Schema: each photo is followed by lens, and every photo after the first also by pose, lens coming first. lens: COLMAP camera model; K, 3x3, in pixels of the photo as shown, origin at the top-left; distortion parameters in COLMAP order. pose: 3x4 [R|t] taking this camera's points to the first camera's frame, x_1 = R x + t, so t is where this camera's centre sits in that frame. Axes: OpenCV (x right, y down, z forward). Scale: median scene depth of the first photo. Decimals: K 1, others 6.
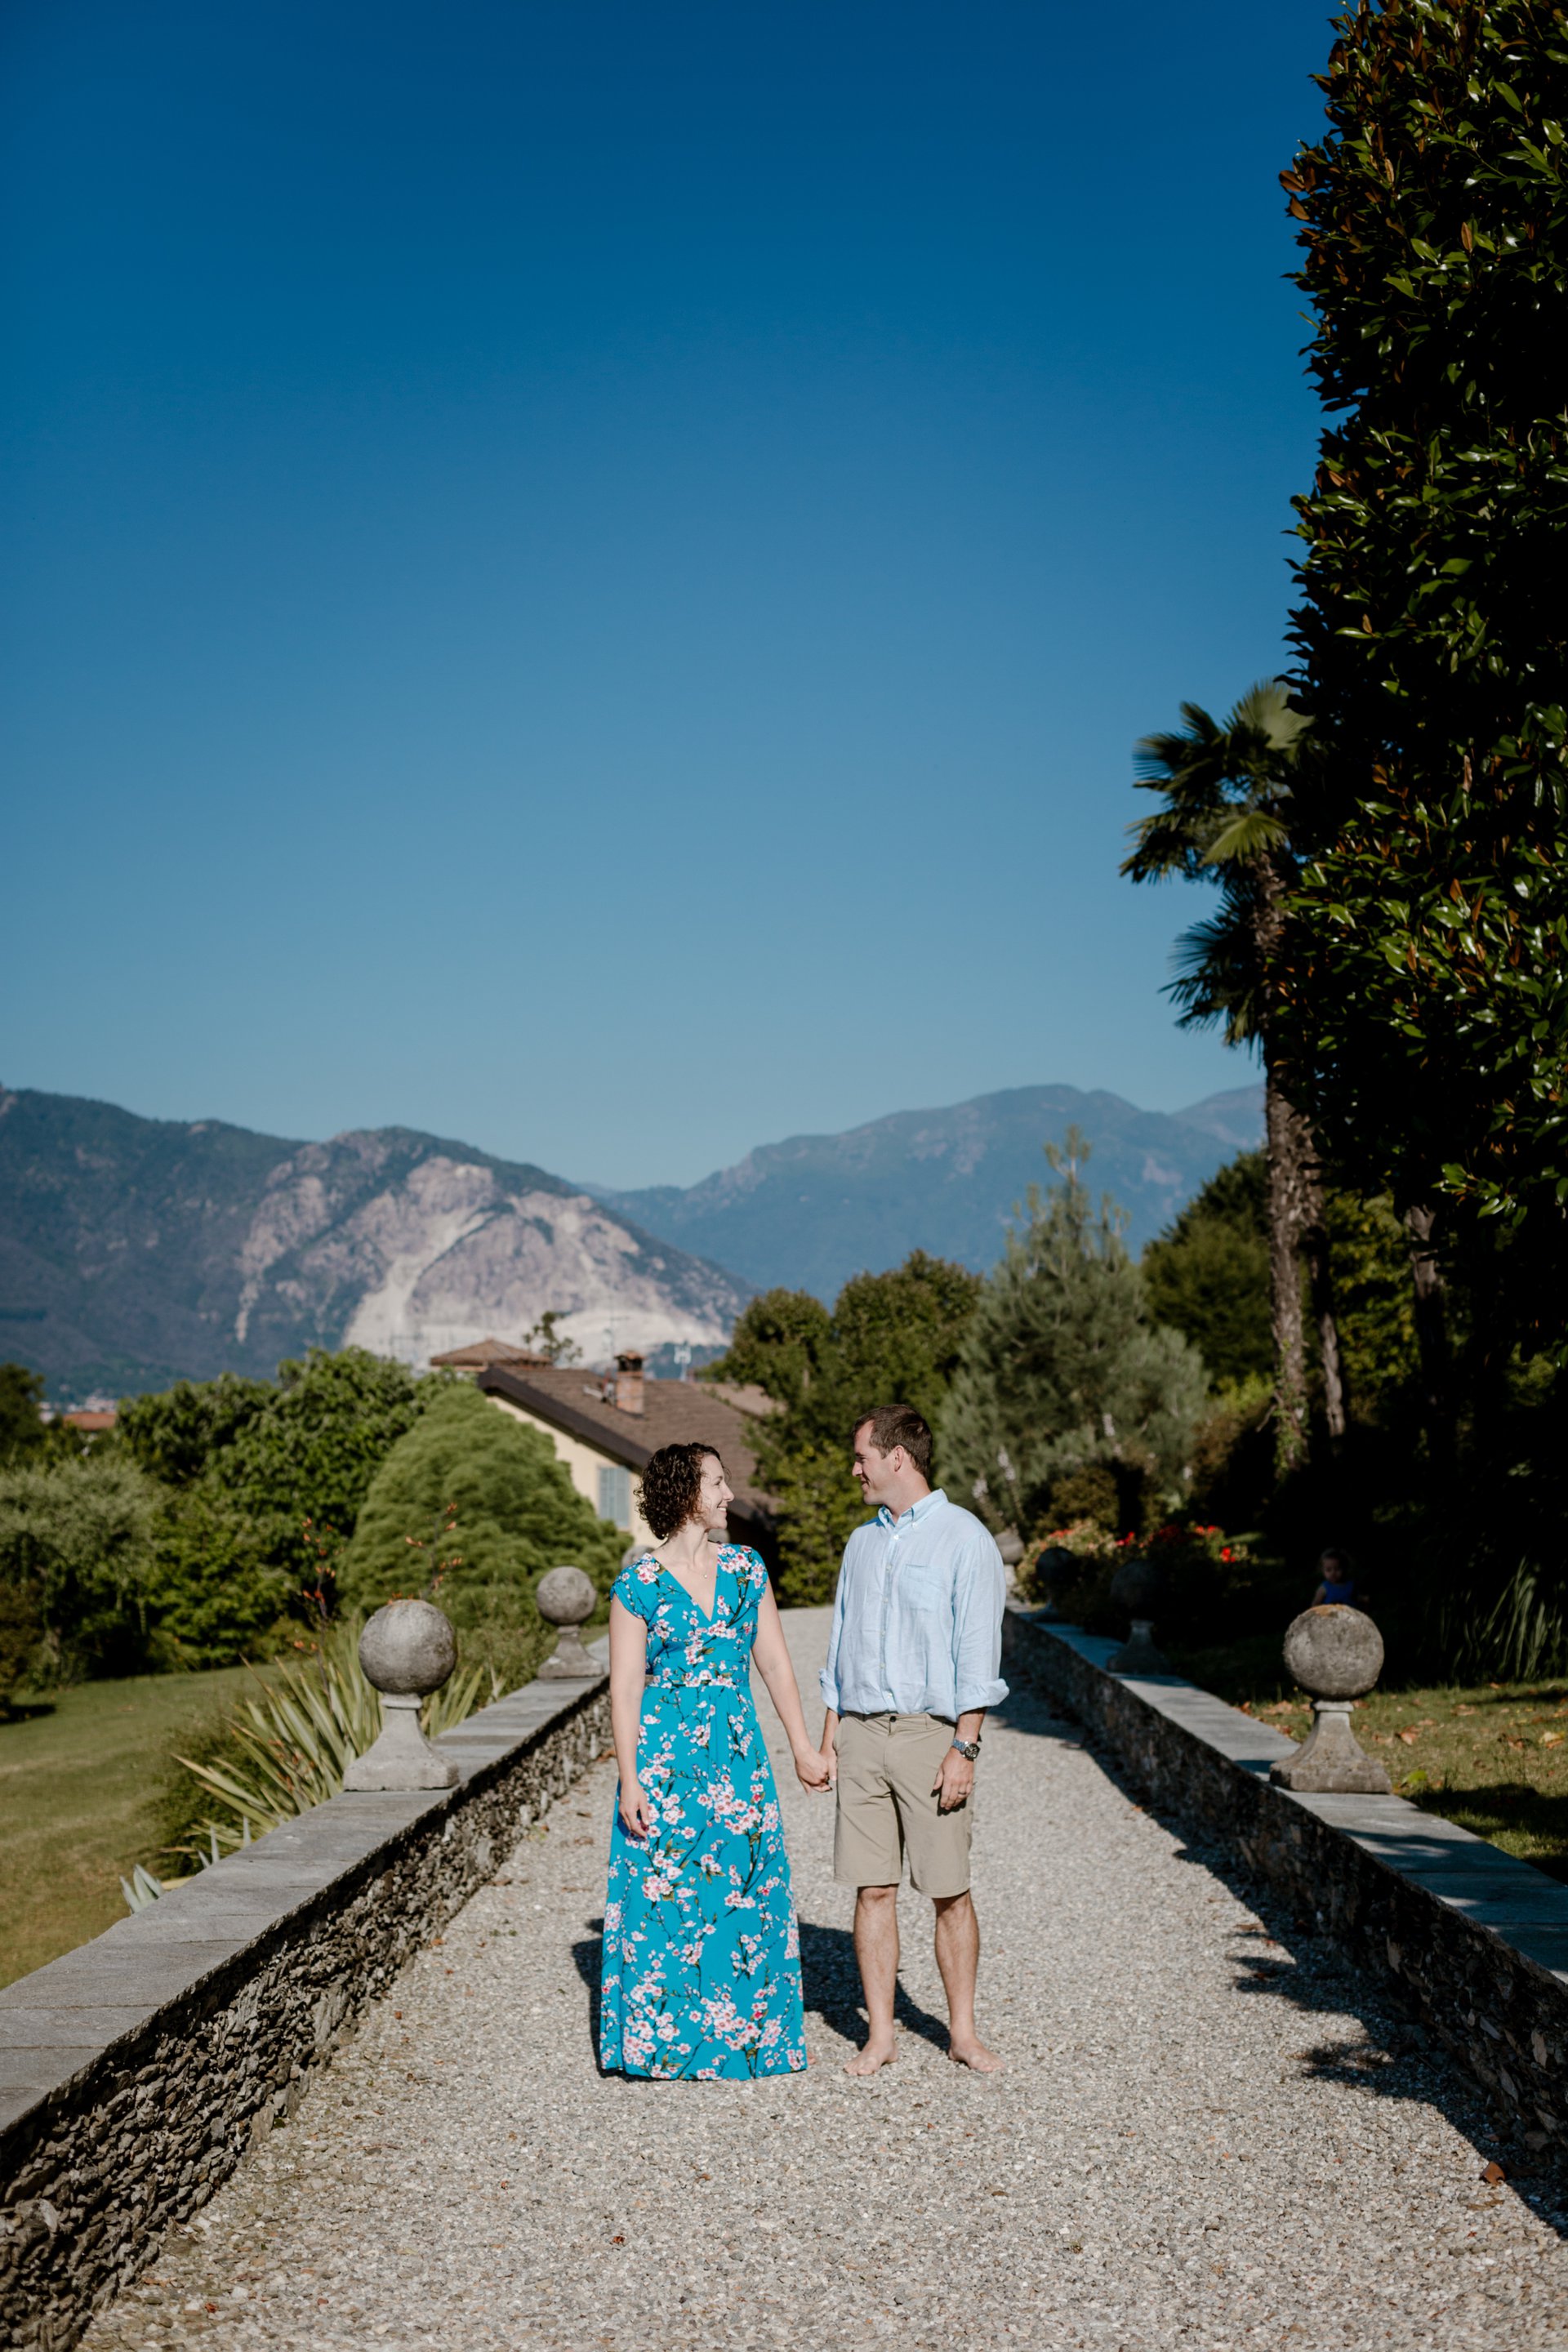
lens RADIAL K [[3266.4, 0, 784.0], [0, 3266.4, 1176.0], [0, 0, 1]] dist [0.009843, -0.101918]
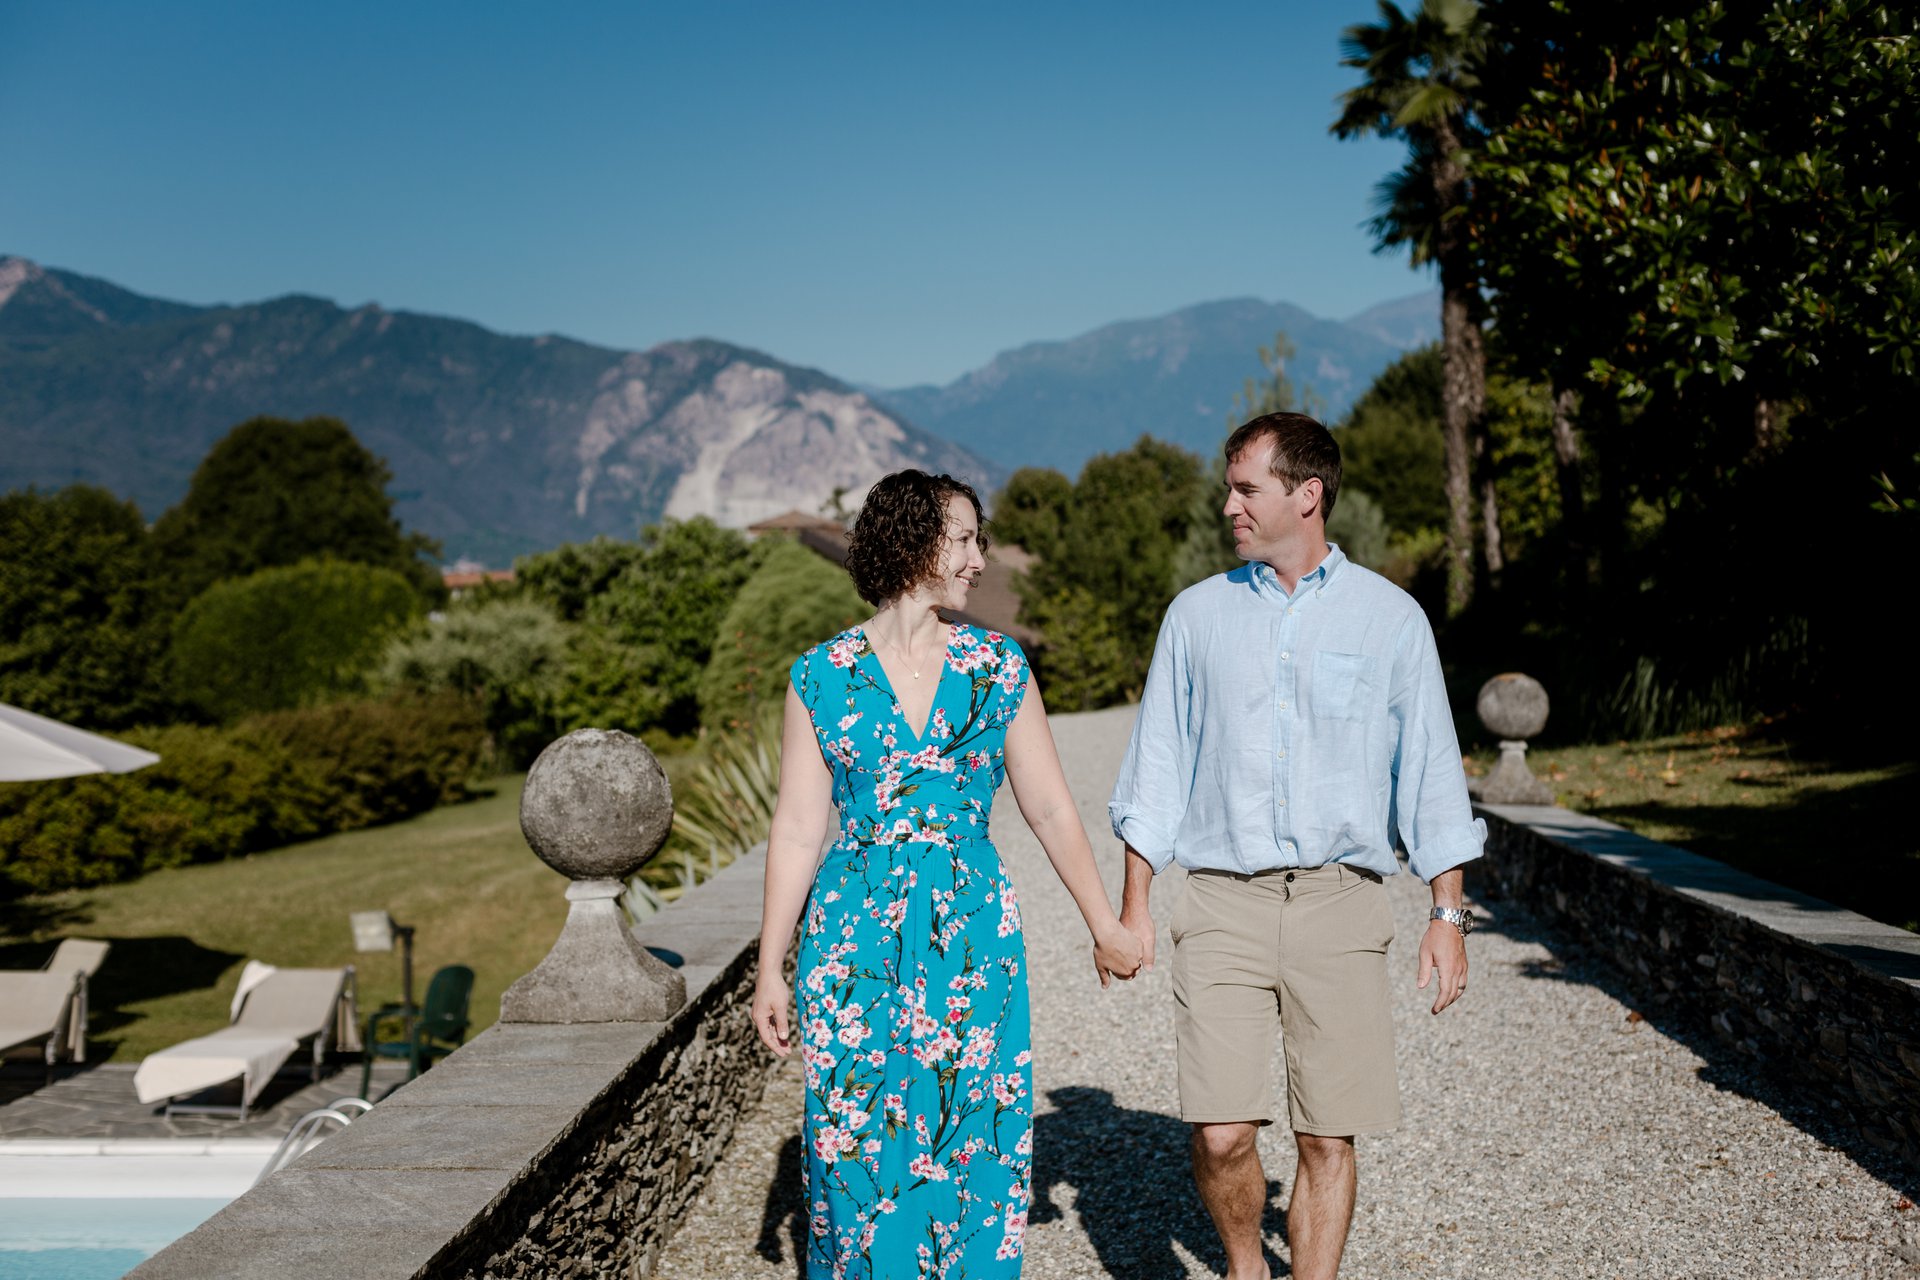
lens RADIAL K [[2666.5, 0, 990.4], [0, 2666.5, 626.6], [0, 0, 1]] dist [0.009843, -0.101918]
pose [[0.999874, -0.008169, -0.013608, -0.017011], [0.009409, 0.995556, 0.093701, 0.000403], [0.012782, -0.093817, 0.995507, -0.060024]]
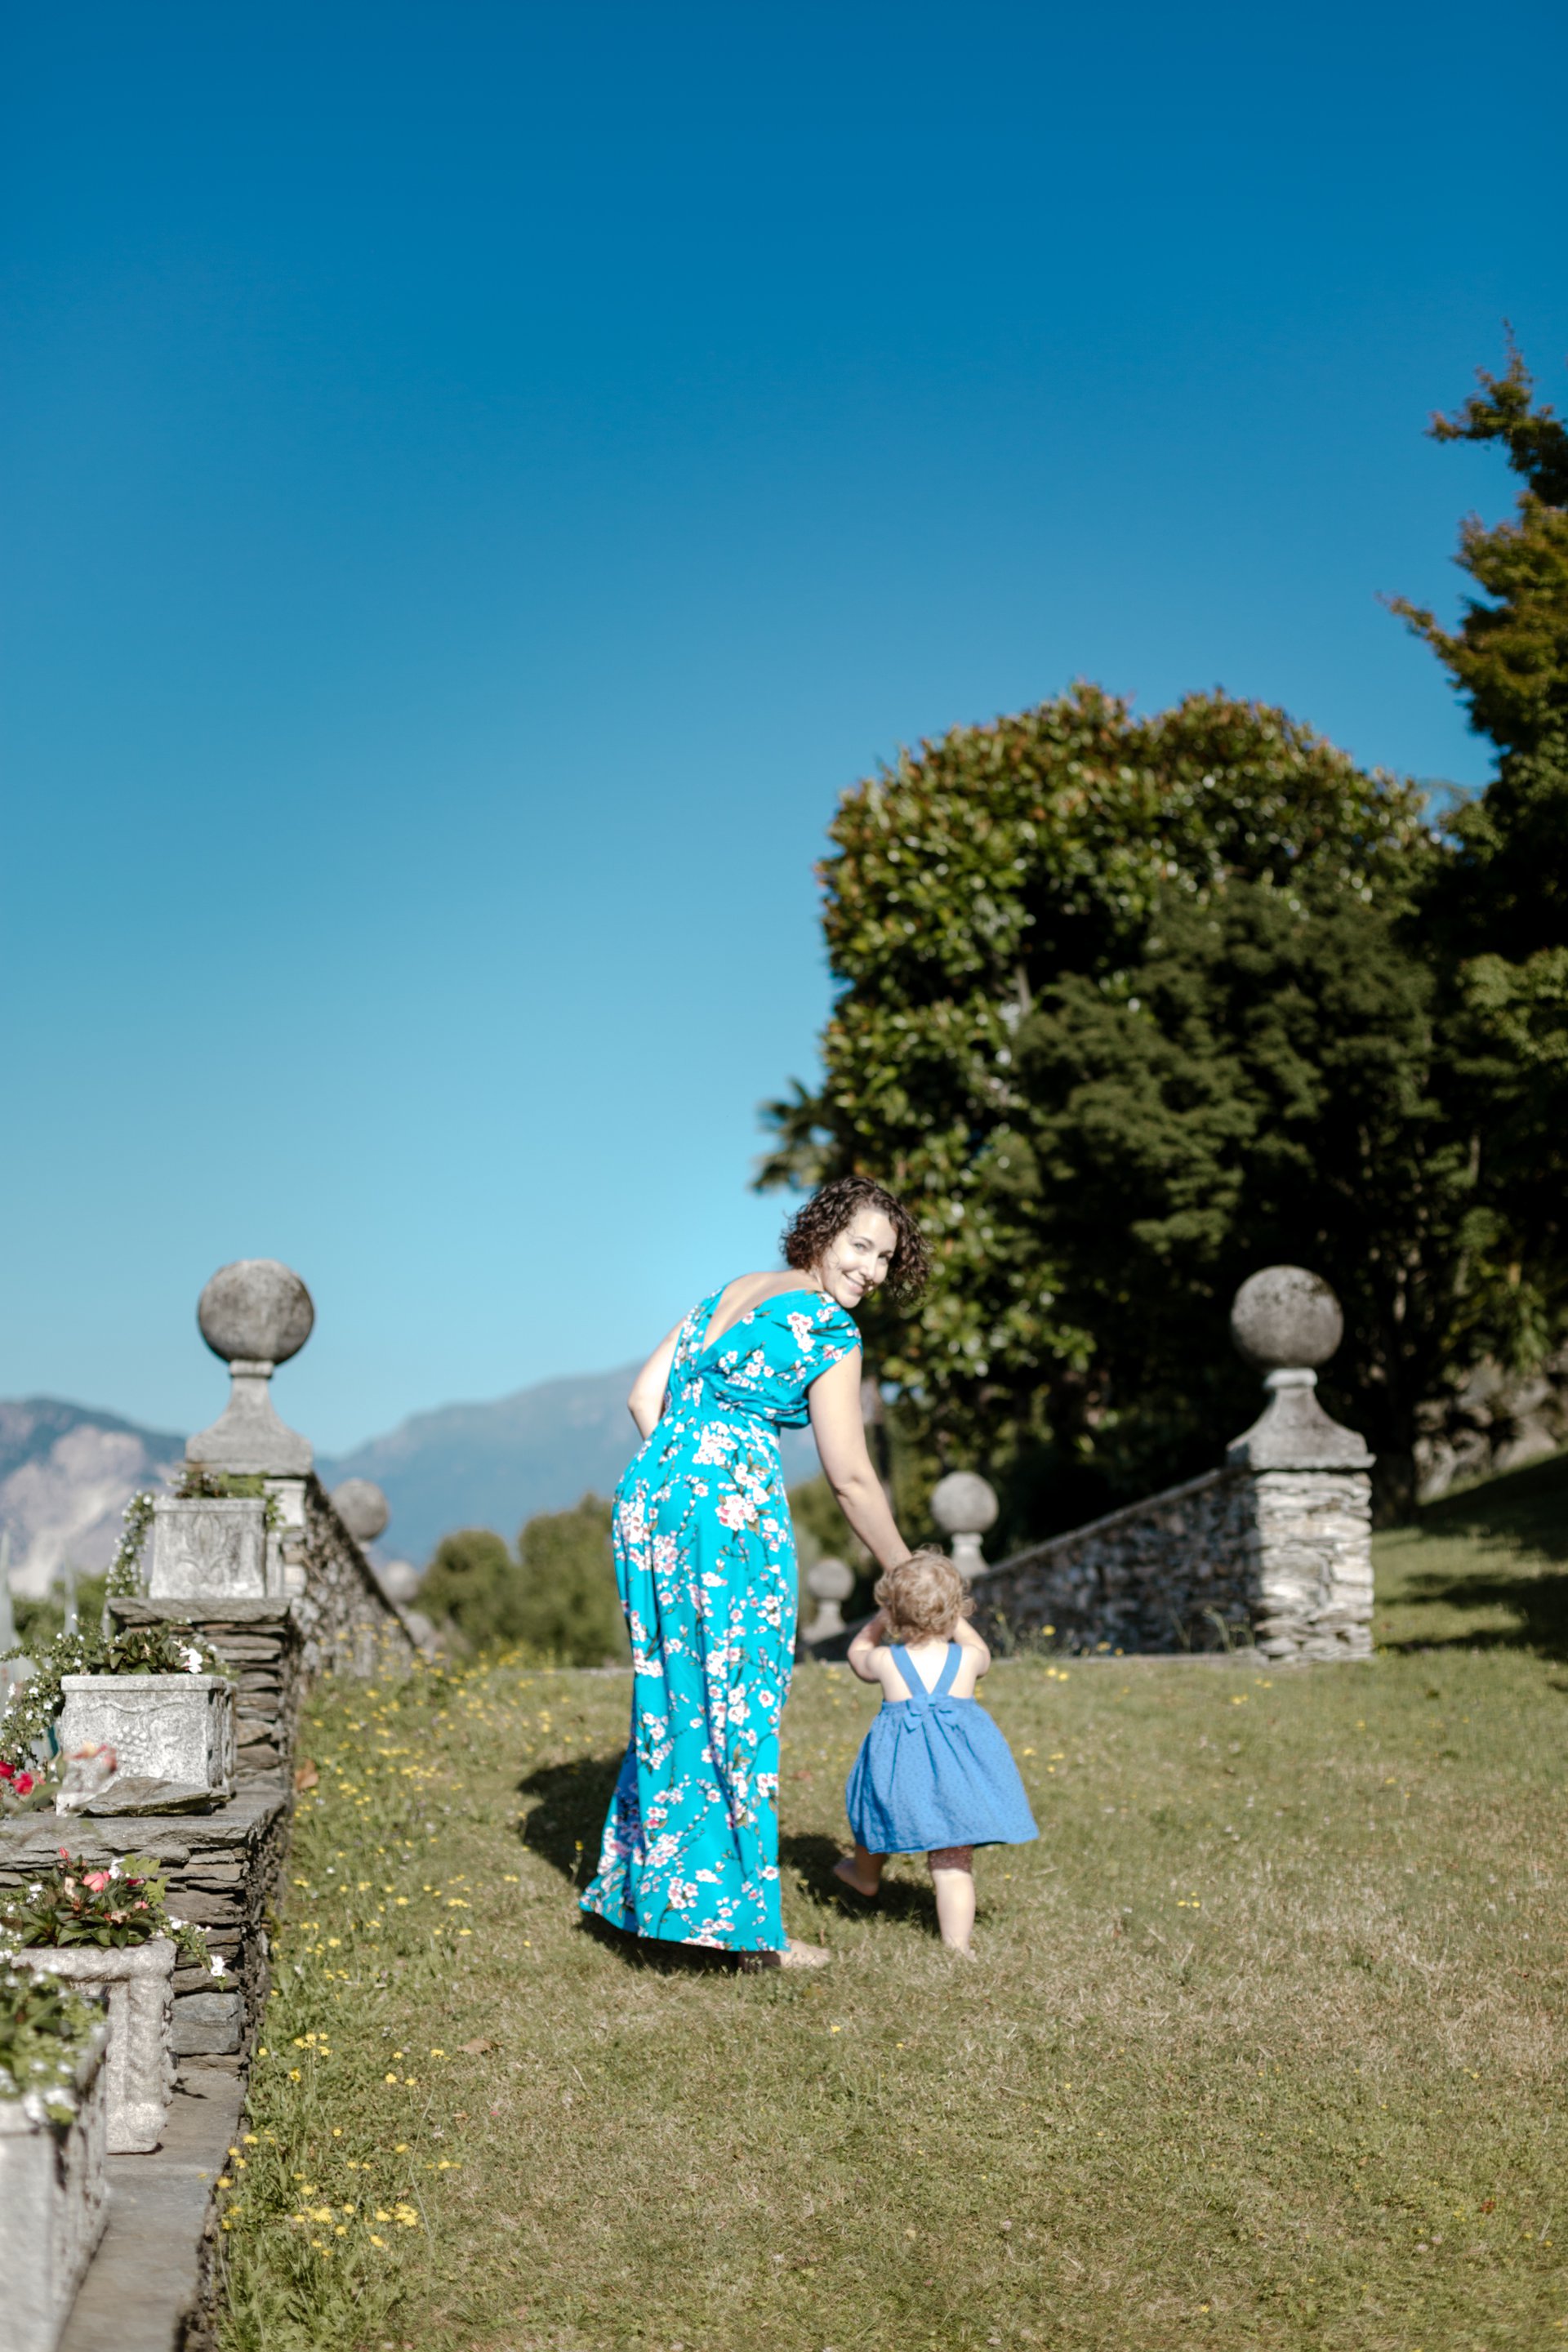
lens RADIAL K [[3266.4, 0, 784.0], [0, 3266.4, 1176.0], [0, 0, 1]] dist [0.009843, -0.101918]
pose [[0.994557, 0.003151, 0.104147, -0.036040], [0.005307, 0.996714, -0.080831, 0.021804], [-0.104059, 0.080943, 0.991272, -0.480200]]
